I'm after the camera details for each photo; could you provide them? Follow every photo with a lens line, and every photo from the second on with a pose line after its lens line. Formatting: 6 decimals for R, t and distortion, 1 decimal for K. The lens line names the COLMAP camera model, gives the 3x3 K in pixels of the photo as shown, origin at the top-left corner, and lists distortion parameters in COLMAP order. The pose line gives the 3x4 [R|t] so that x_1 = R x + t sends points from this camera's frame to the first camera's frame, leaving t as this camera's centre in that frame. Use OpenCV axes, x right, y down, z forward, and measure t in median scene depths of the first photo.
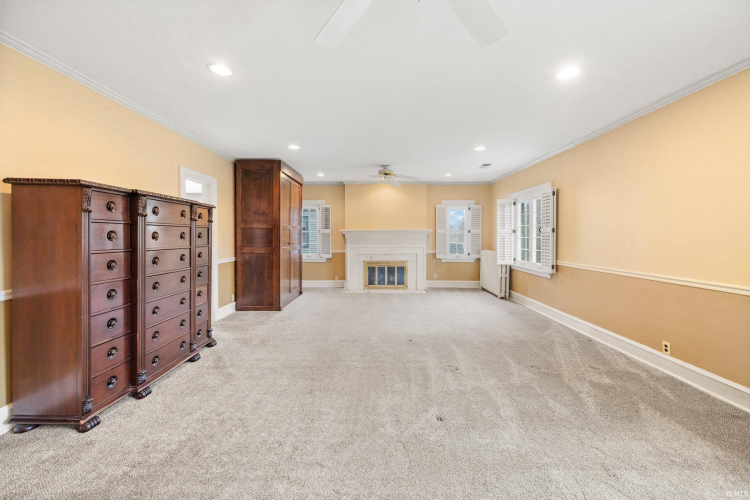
lens RADIAL K [[290.5, 0, 379.0], [0, 290.5, 237.8], [0, 0, 1]] dist [-0.013026, -0.000101]
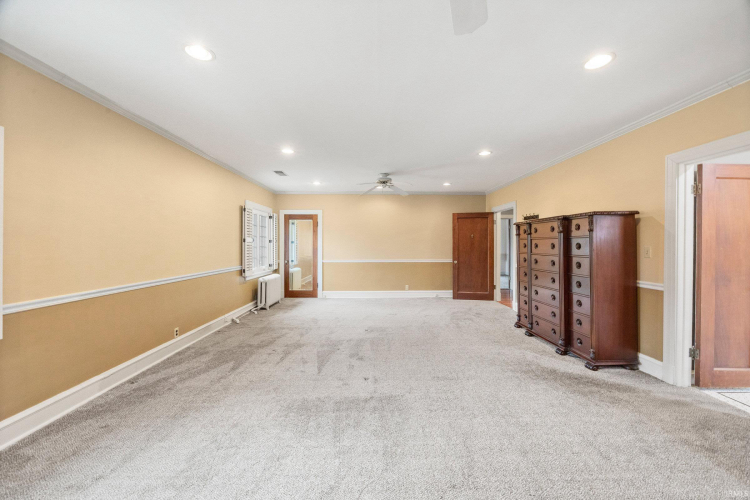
lens RADIAL K [[290.5, 0, 379.0], [0, 290.5, 237.8], [0, 0, 1]] dist [-0.013026, -0.000101]
pose [[-0.999729, -0.002992, -0.023068, 0.128236], [-0.002606, 0.999856, -0.016763, -0.020819], [0.023115, -0.016698, -0.999593, 2.322527]]
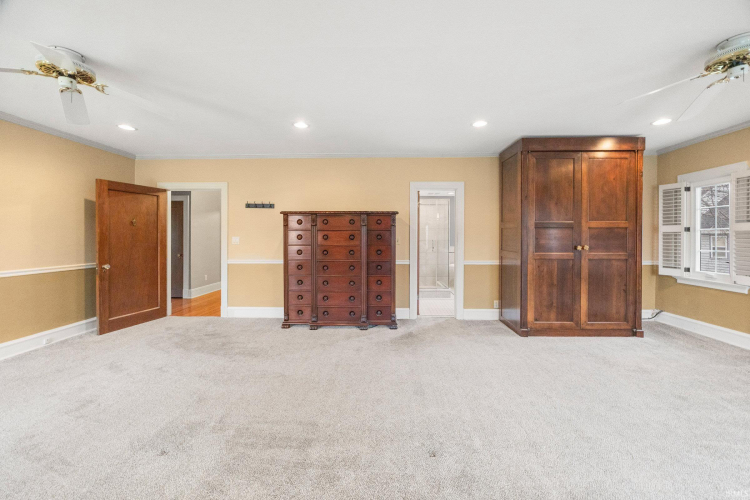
lens RADIAL K [[290.5, 0, 379.0], [0, 290.5, 237.8], [0, 0, 1]] dist [-0.013026, -0.000101]
pose [[-0.022908, 0.005265, -0.999724, 0.771270], [-0.006343, 0.999965, 0.005412, -0.013376], [0.999717, 0.006465, -0.022874, 1.192354]]
